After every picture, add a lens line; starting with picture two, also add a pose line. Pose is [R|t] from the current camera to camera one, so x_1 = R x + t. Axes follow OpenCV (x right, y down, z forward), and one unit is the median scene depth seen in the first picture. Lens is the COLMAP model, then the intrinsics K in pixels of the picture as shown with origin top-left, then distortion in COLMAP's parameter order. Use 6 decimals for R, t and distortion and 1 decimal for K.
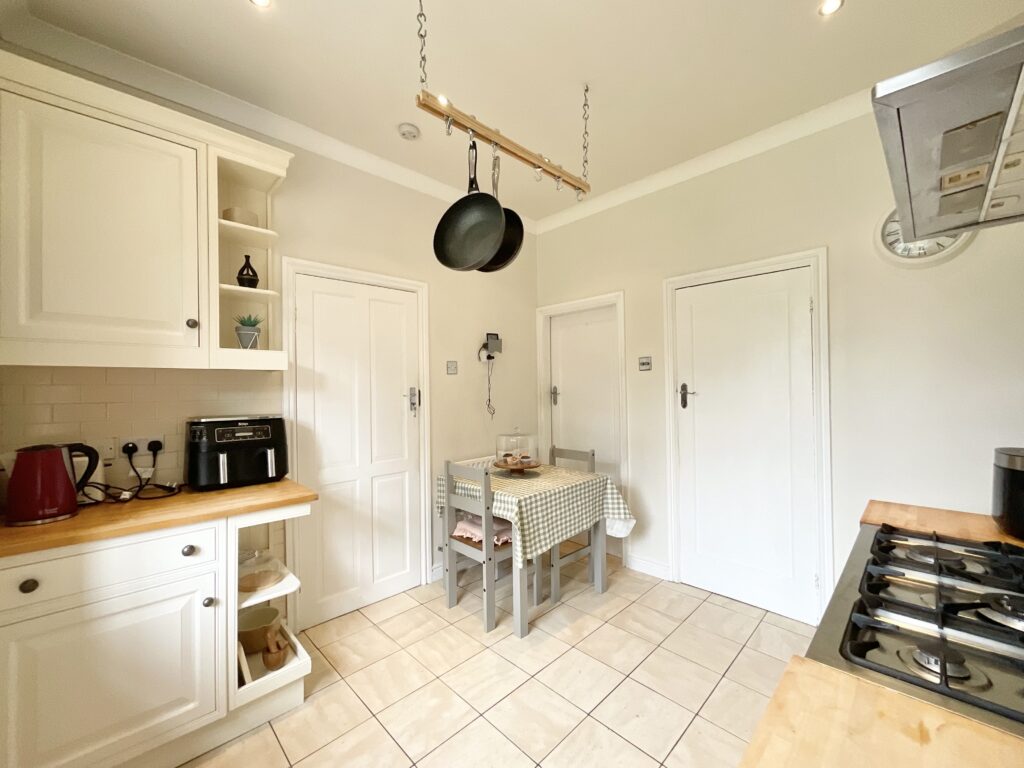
lens RADIAL K [[413.5, 0, 512.9], [0, 413.5, 386.0], [0, 0, 1]] dist [0.001858, 0.000454]
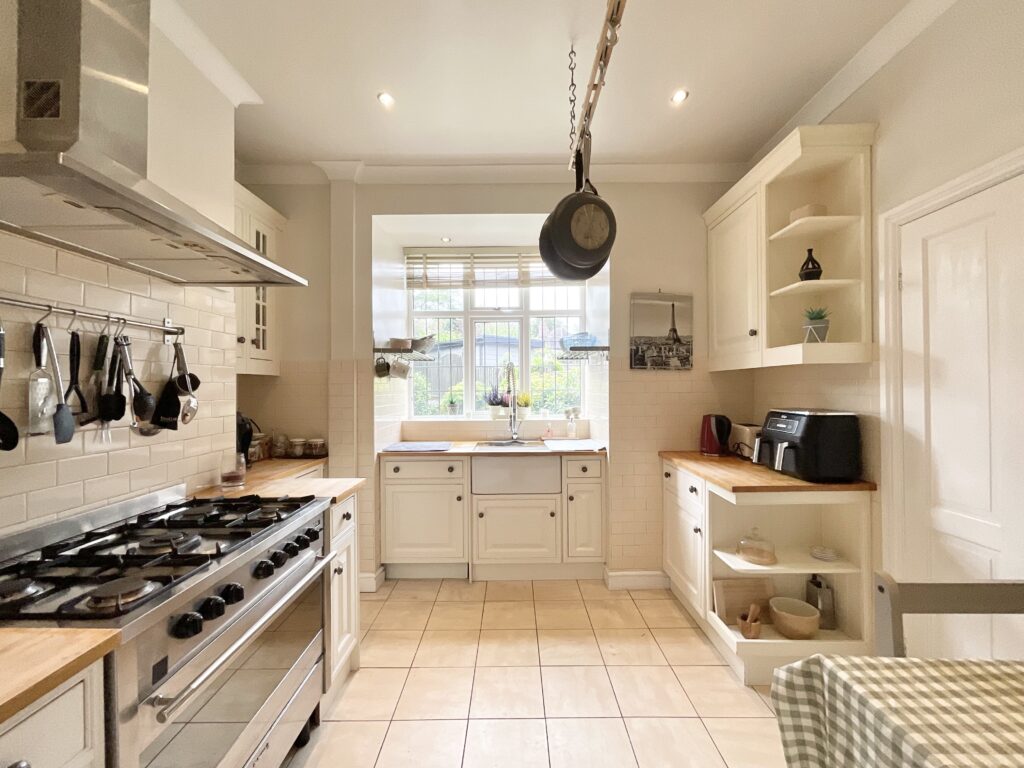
lens RADIAL K [[413.5, 0, 512.9], [0, 413.5, 386.0], [0, 0, 1]] dist [0.001858, 0.000454]
pose [[-0.701169, 0.012114, -0.712893, 0.569546], [0.019971, 0.999797, -0.002653, 0.001865], [0.712716, -0.016098, -0.701268, 1.179600]]
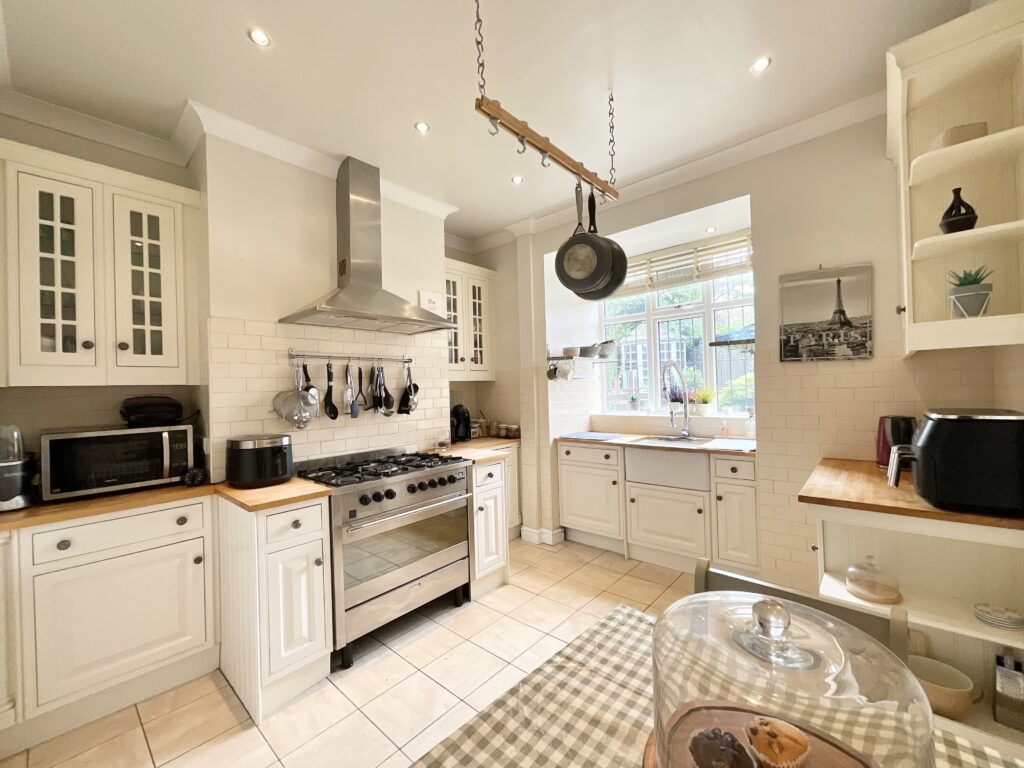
lens RADIAL K [[413.5, 0, 512.9], [0, 413.5, 386.0], [0, 0, 1]] dist [0.001858, 0.000454]
pose [[-0.996769, 0.038954, -0.070247, 0.189893], [0.040017, 0.999104, -0.013779, 0.005465], [0.069648, -0.016545, -0.997434, 1.653273]]
